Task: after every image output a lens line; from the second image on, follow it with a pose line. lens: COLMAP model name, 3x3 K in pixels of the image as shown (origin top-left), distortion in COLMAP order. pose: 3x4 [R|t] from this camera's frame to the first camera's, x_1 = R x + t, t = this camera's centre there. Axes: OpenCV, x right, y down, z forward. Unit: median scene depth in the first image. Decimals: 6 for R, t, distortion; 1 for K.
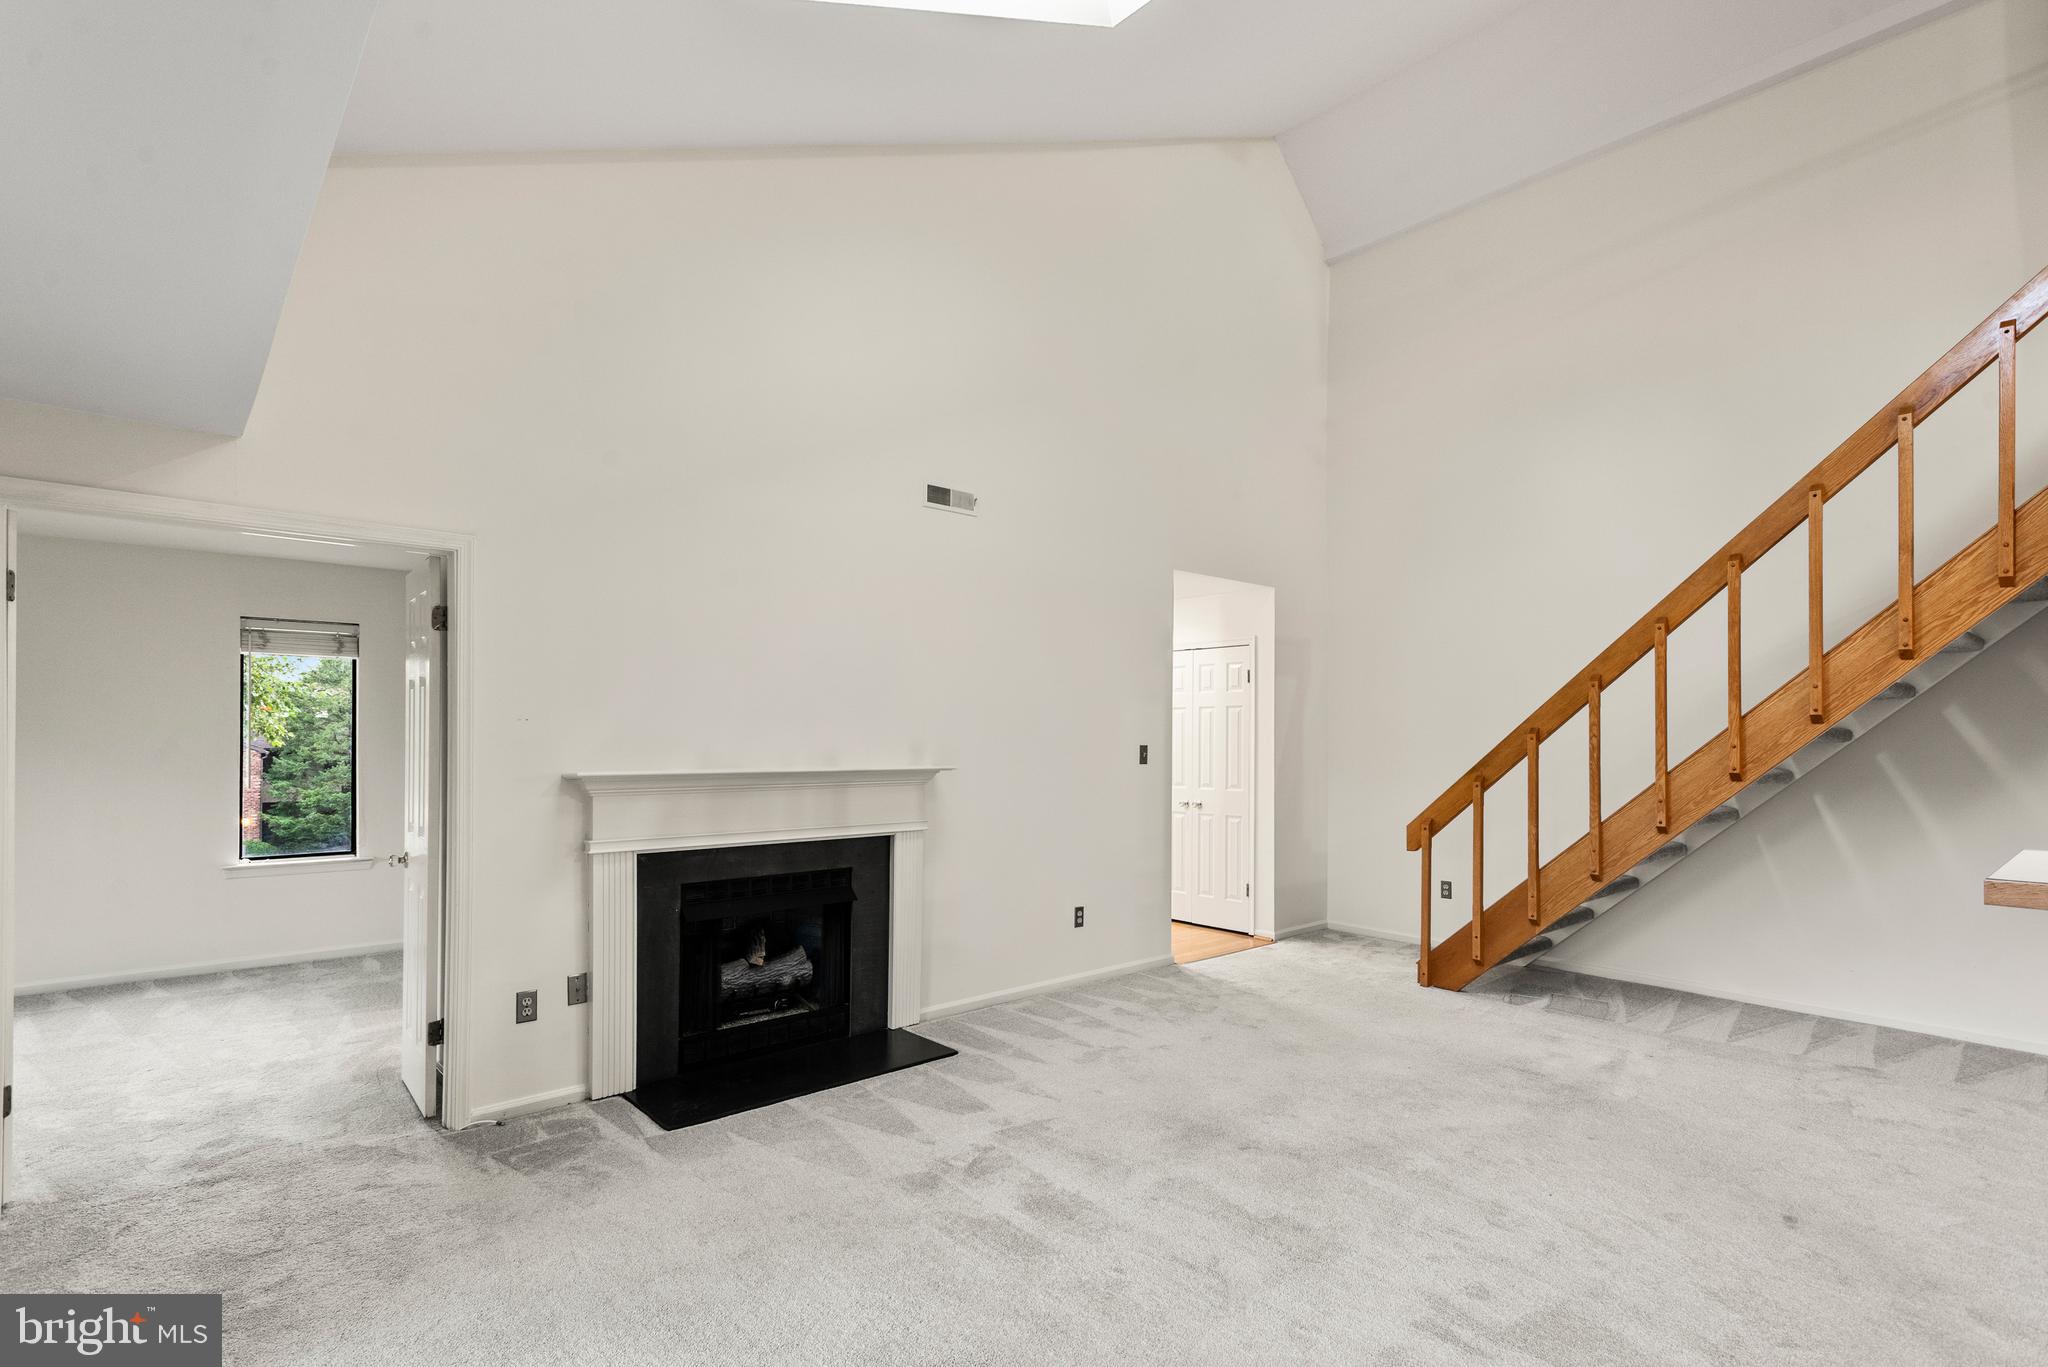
lens RADIAL K [[981.2, 0, 1016.1], [0, 981.2, 703.1], [0, 0, 1]] dist [0.002590, -0.000713]
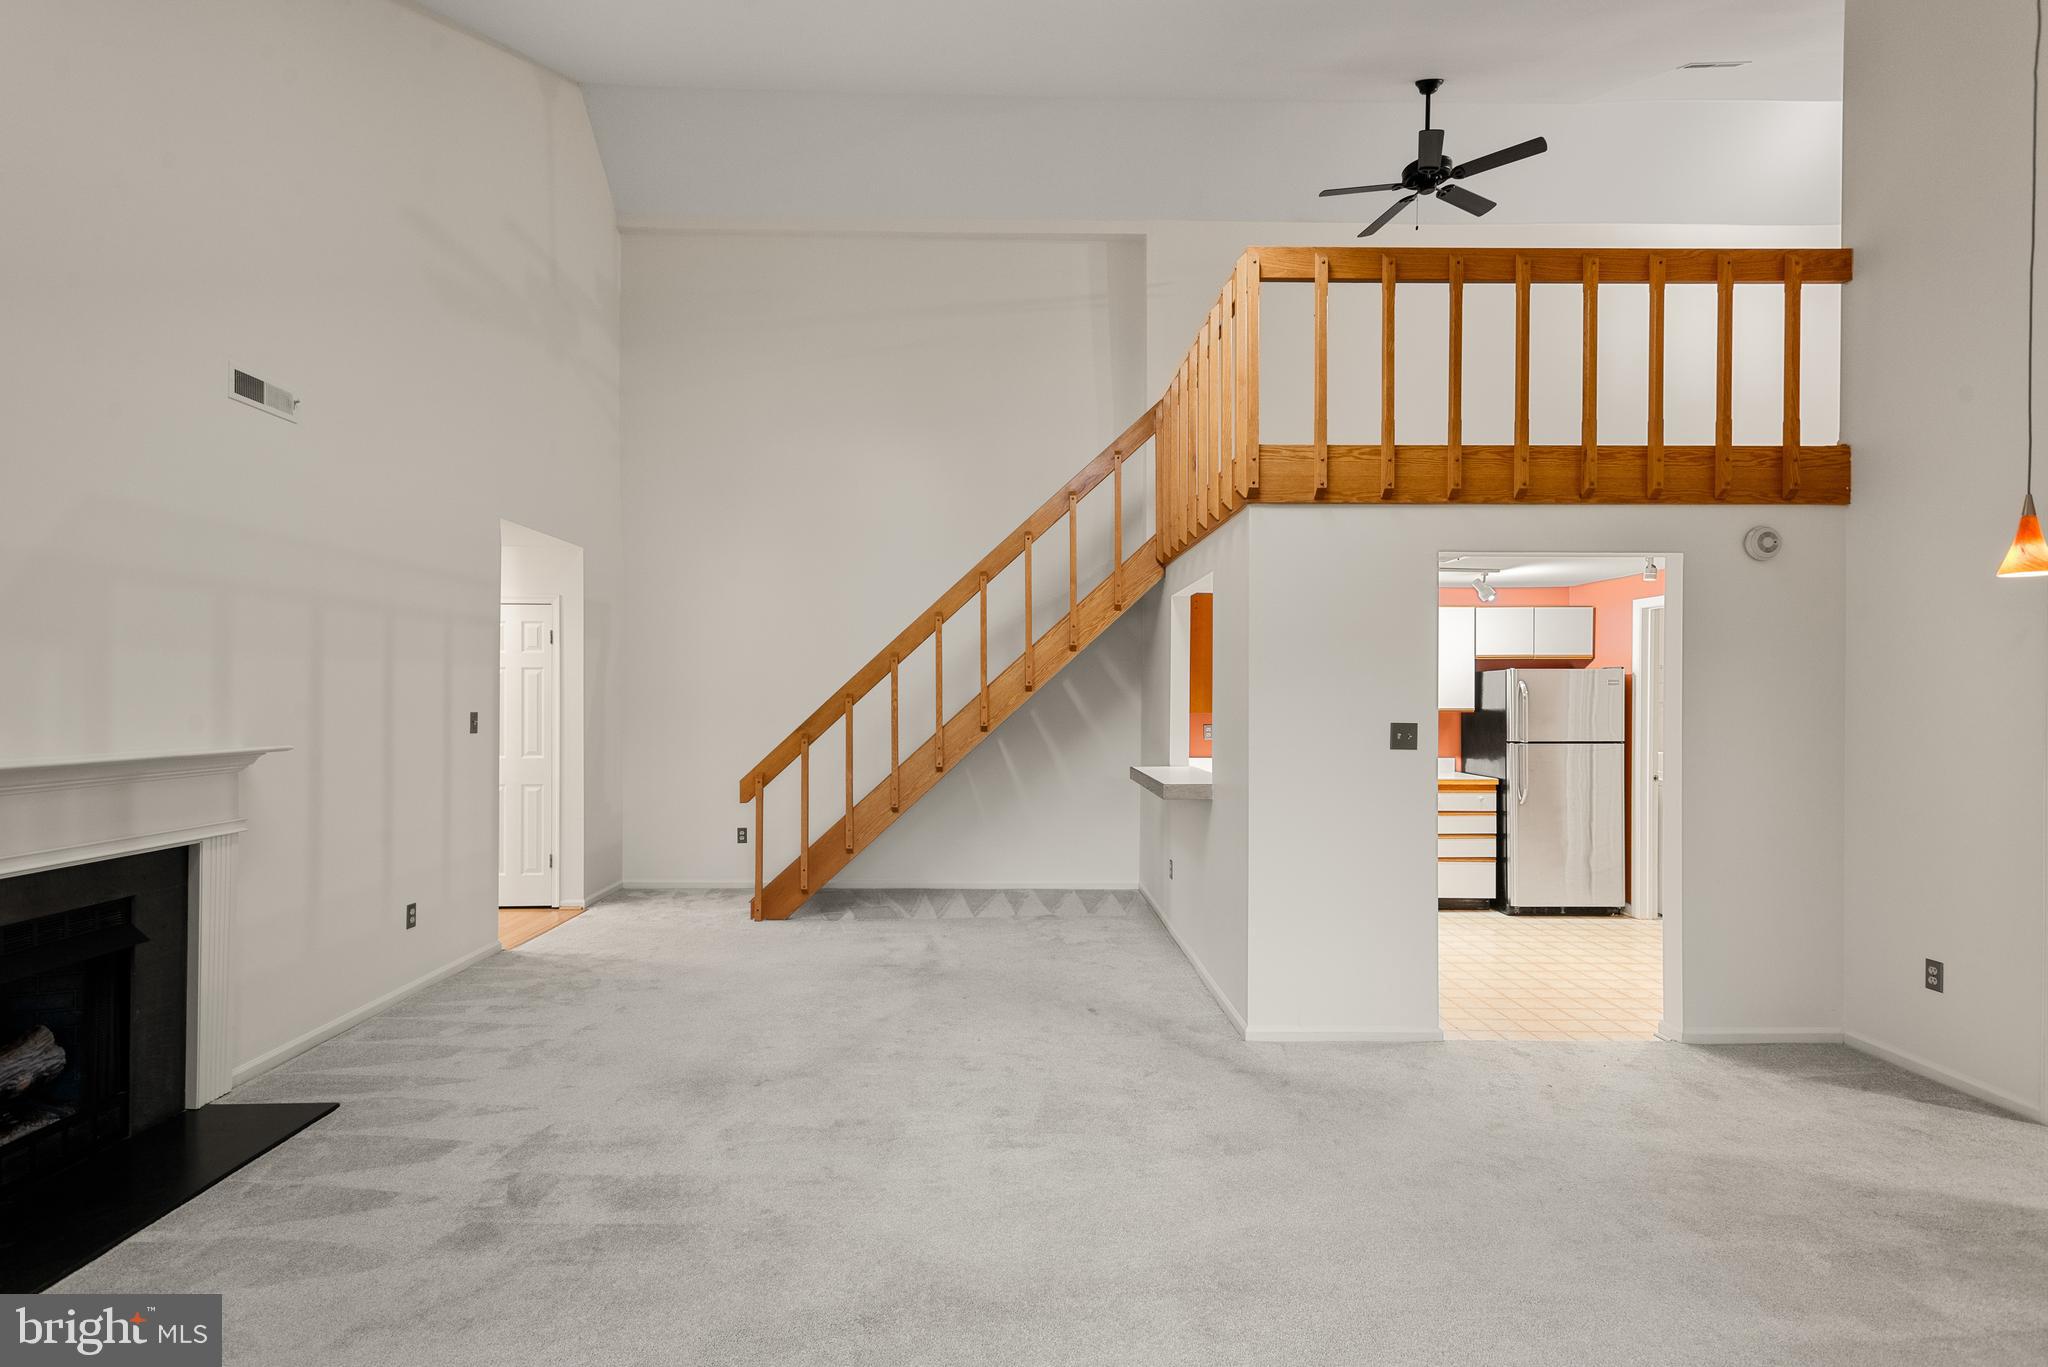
lens RADIAL K [[965.4, 0, 1027.9], [0, 965.4, 660.4], [0, 0, 1]] dist [0.026255, -0.014351]
pose [[0.632738, 0.024358, 0.773983, -0.300276], [-0.026063, 0.999609, -0.010153, -0.010485], [-0.773928, -0.013748, 0.633125, 0.063429]]
